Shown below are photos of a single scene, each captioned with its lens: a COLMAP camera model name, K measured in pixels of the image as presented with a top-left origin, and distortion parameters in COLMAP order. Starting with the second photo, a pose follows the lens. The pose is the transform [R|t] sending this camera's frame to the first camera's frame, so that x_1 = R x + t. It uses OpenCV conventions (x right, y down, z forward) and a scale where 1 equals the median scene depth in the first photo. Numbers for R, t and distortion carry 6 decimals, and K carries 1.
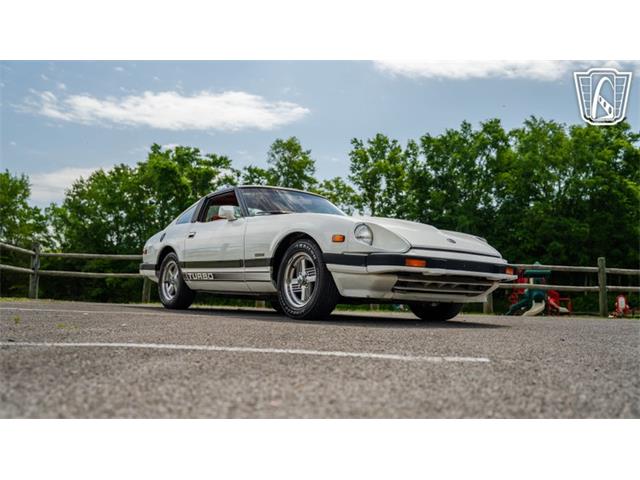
lens RADIAL K [[592.4, 0, 320.0], [0, 592.4, 240.0], [0, 0, 1]] dist [-0.082266, 0.206867]
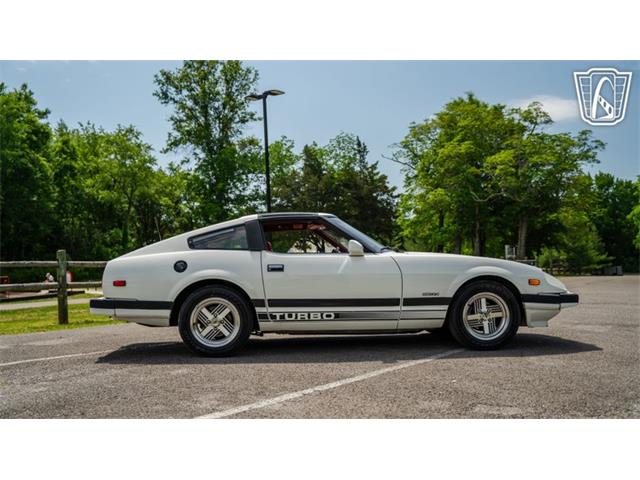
lens RADIAL K [[592.4, 0, 320.0], [0, 592.4, 240.0], [0, 0, 1]] dist [-0.082266, 0.206867]
pose [[0.561043, 0.005837, 0.827766, -0.820038], [-0.046060, 0.998646, 0.024177, -0.065797], [-0.826504, -0.051692, 0.560553, 0.444349]]
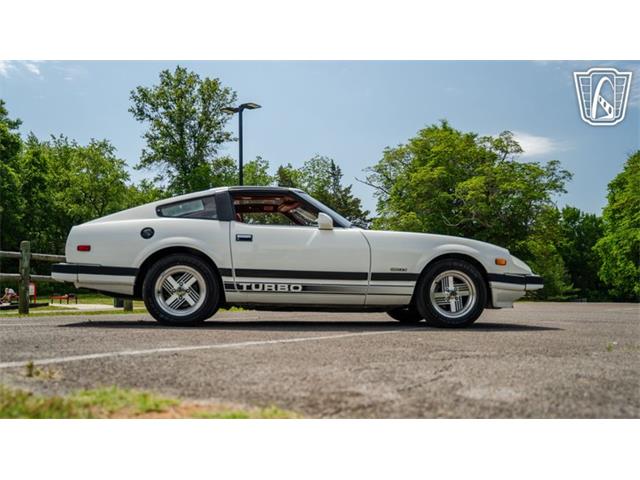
lens RADIAL K [[592.4, 0, 320.0], [0, 592.4, 240.0], [0, 0, 1]] dist [-0.082266, 0.206867]
pose [[0.520274, 0.056809, 0.852108, -0.814601], [-0.077862, 0.996785, -0.018914, 0.002835], [-0.850443, -0.056507, 0.523024, 0.438643]]
